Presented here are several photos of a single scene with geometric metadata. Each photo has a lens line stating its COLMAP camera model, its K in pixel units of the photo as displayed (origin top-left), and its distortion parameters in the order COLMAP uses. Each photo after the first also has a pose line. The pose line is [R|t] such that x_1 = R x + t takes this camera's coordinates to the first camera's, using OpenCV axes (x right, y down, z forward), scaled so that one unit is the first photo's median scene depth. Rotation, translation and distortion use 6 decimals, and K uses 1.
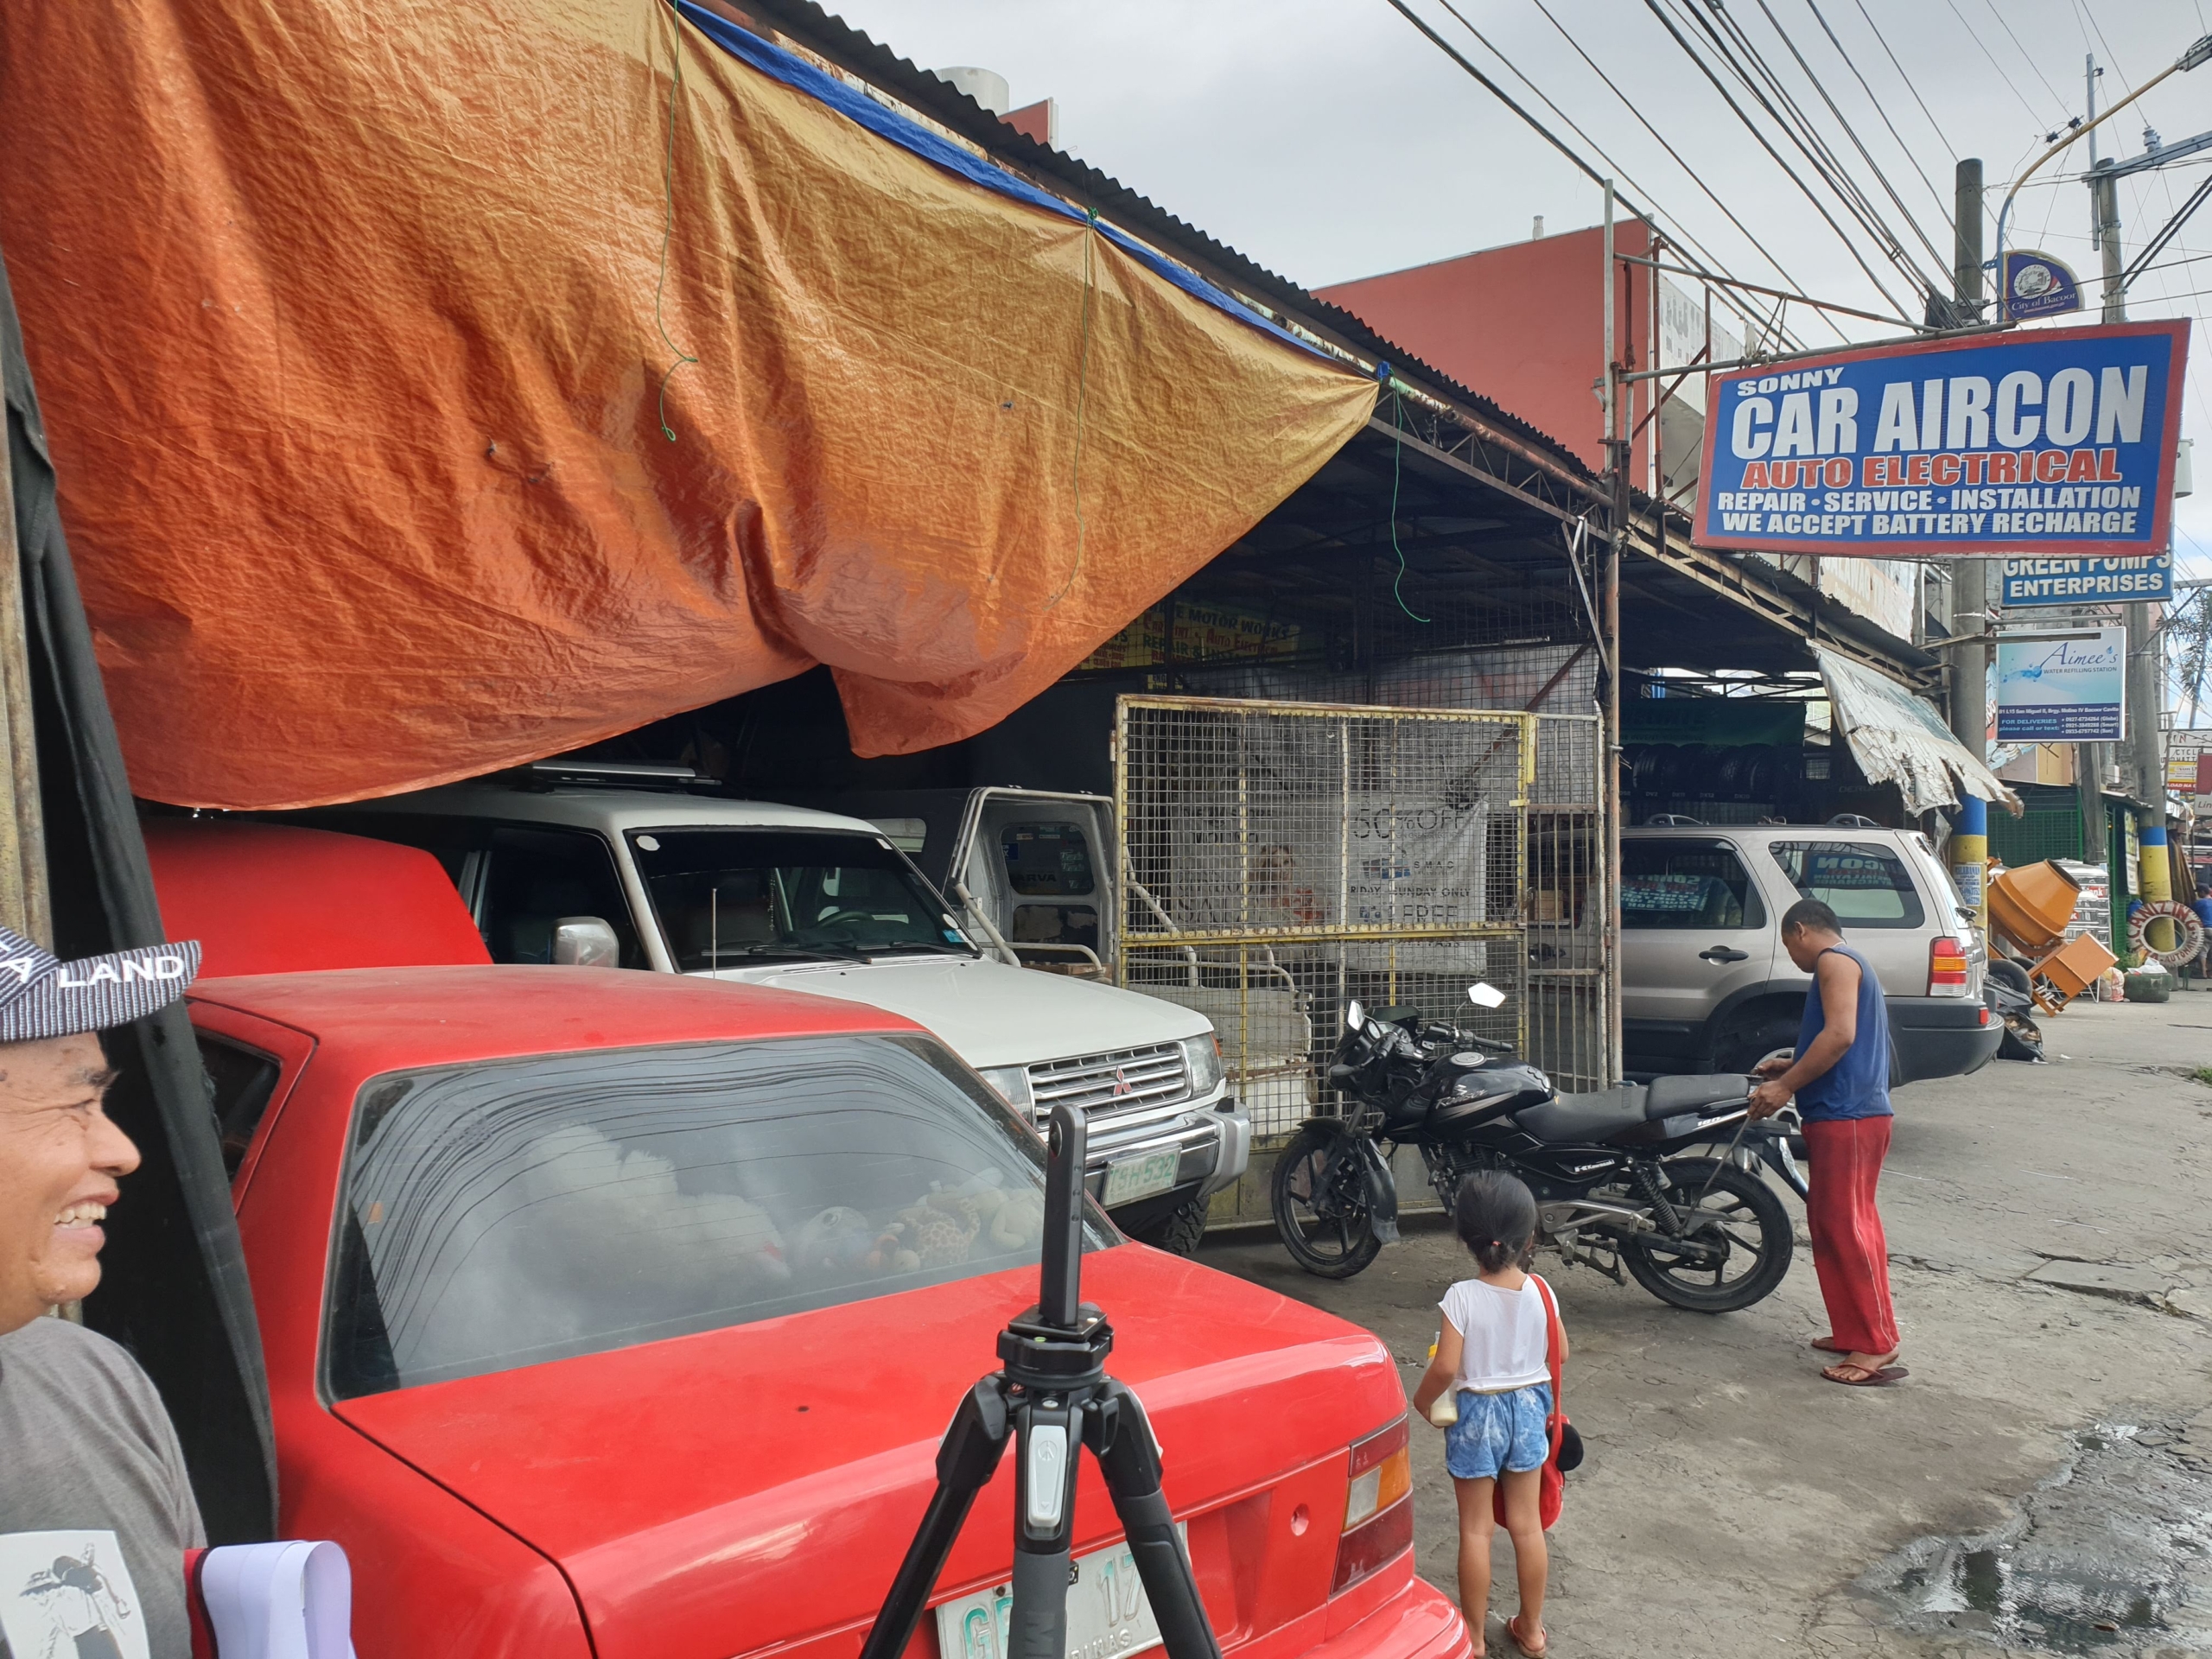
lens RADIAL K [[1721.5, 0, 1106.0], [0, 1721.5, 829.5], [0, 0, 1]] dist [0.004188, 0.000997]
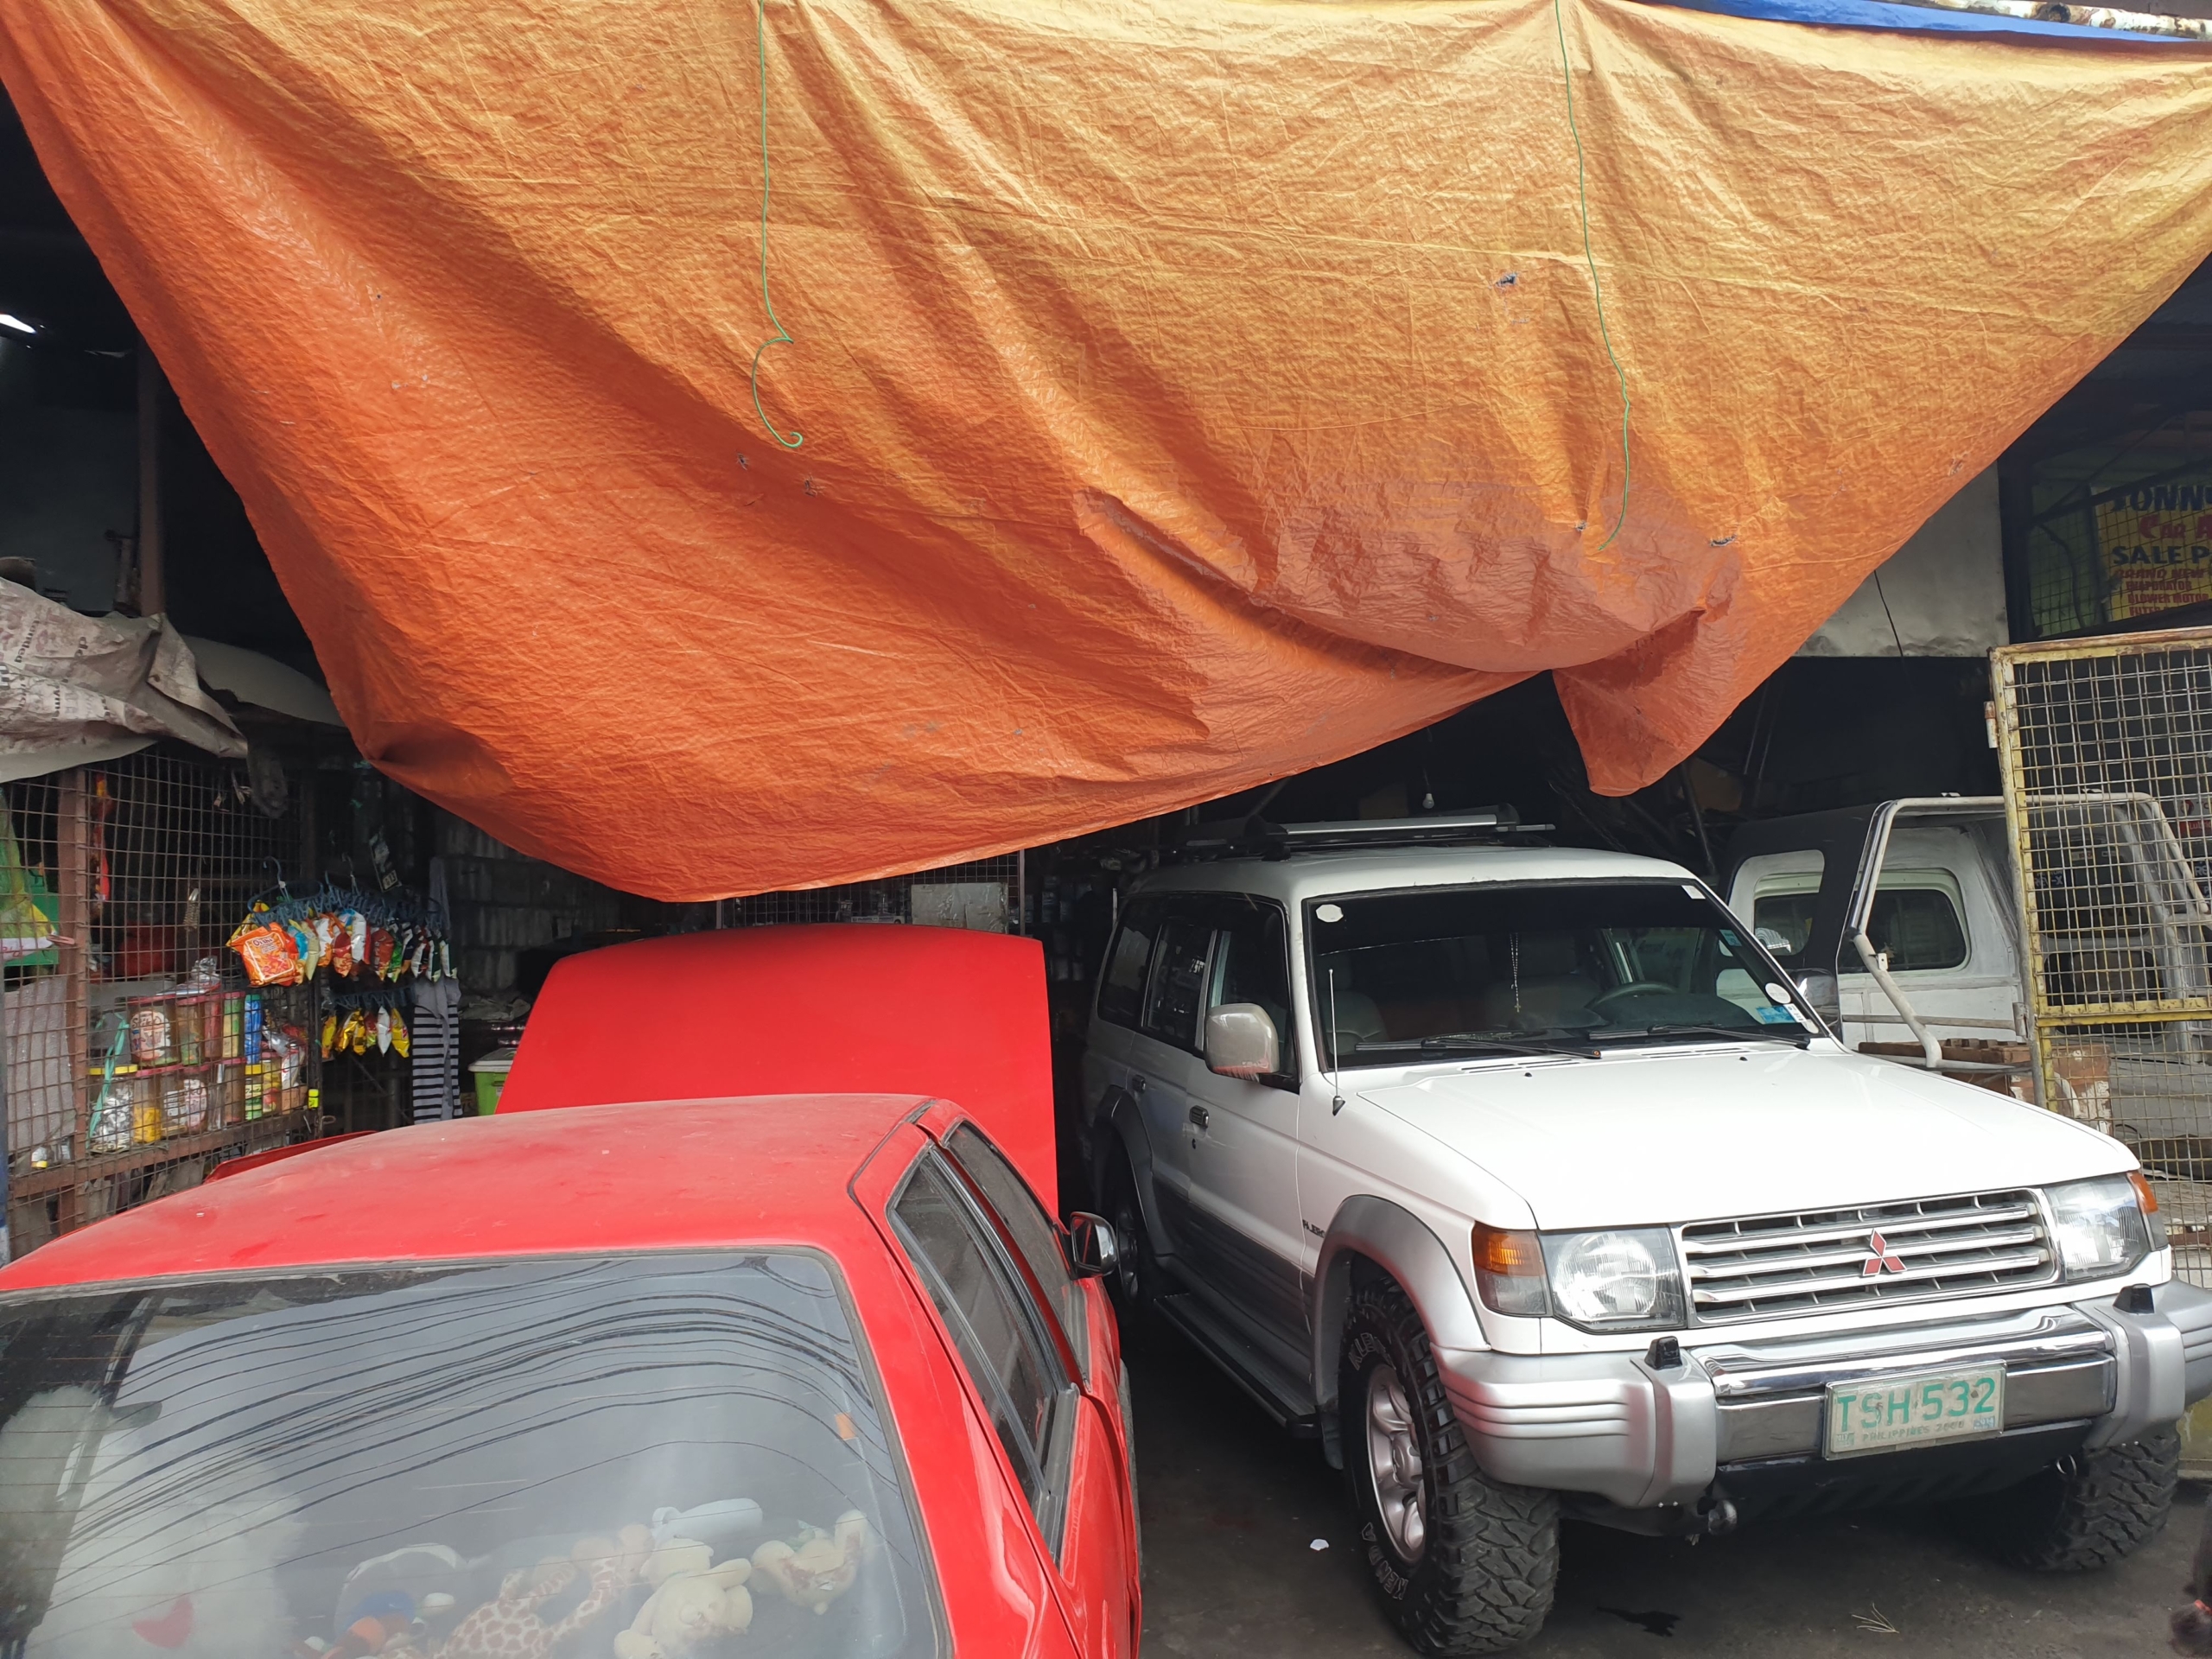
lens RADIAL K [[1786.7, 0, 1102.6], [0, 1786.7, 786.7], [0, 0, 1]] dist [0.017131, 0.005685]
pose [[0.749890, -0.099321, -0.654064, 0.234379], [0.070779, 0.995036, -0.069950, -0.000291], [0.657765, 0.006161, 0.753198, 0.291508]]
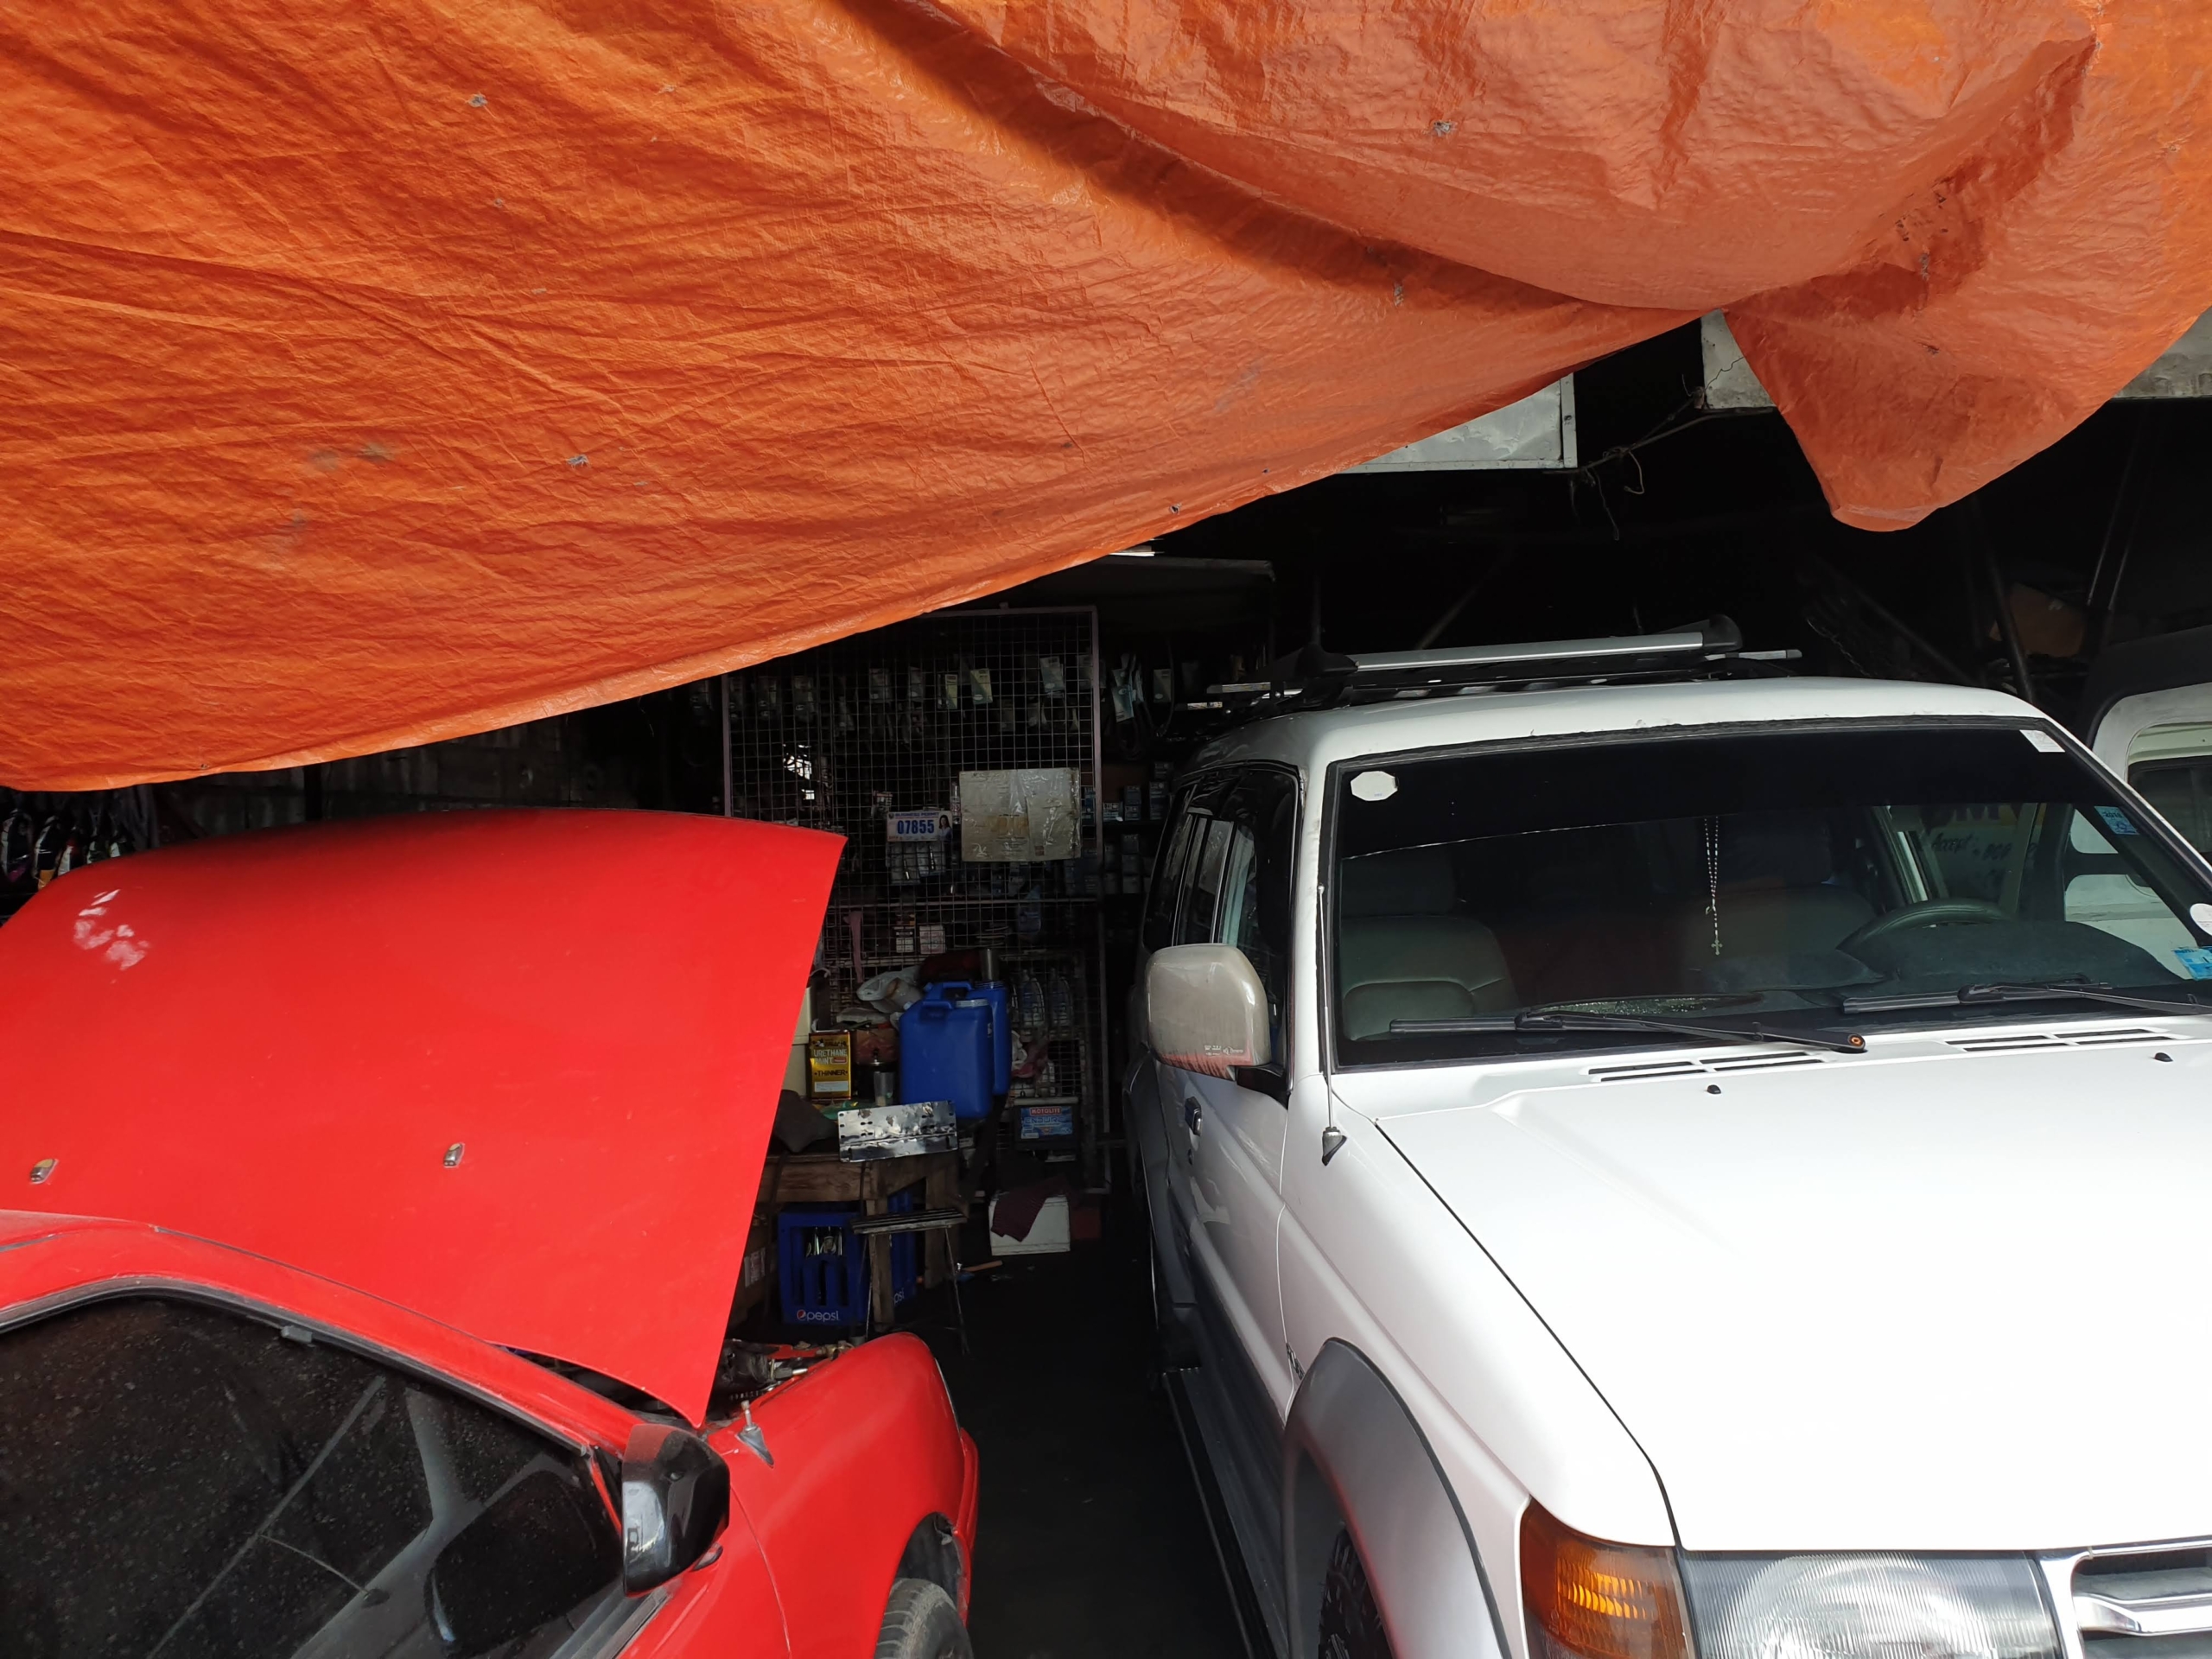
lens RADIAL K [[1711.5, 0, 1102.3], [0, 1711.5, 747.0], [0, 0, 1]] dist [-0.008583, 0.000742]
pose [[0.632965, -0.092735, -0.768606, 0.057972], [0.080546, 0.995300, -0.053755, 0.017546], [0.769979, -0.027883, 0.637460, 0.669853]]
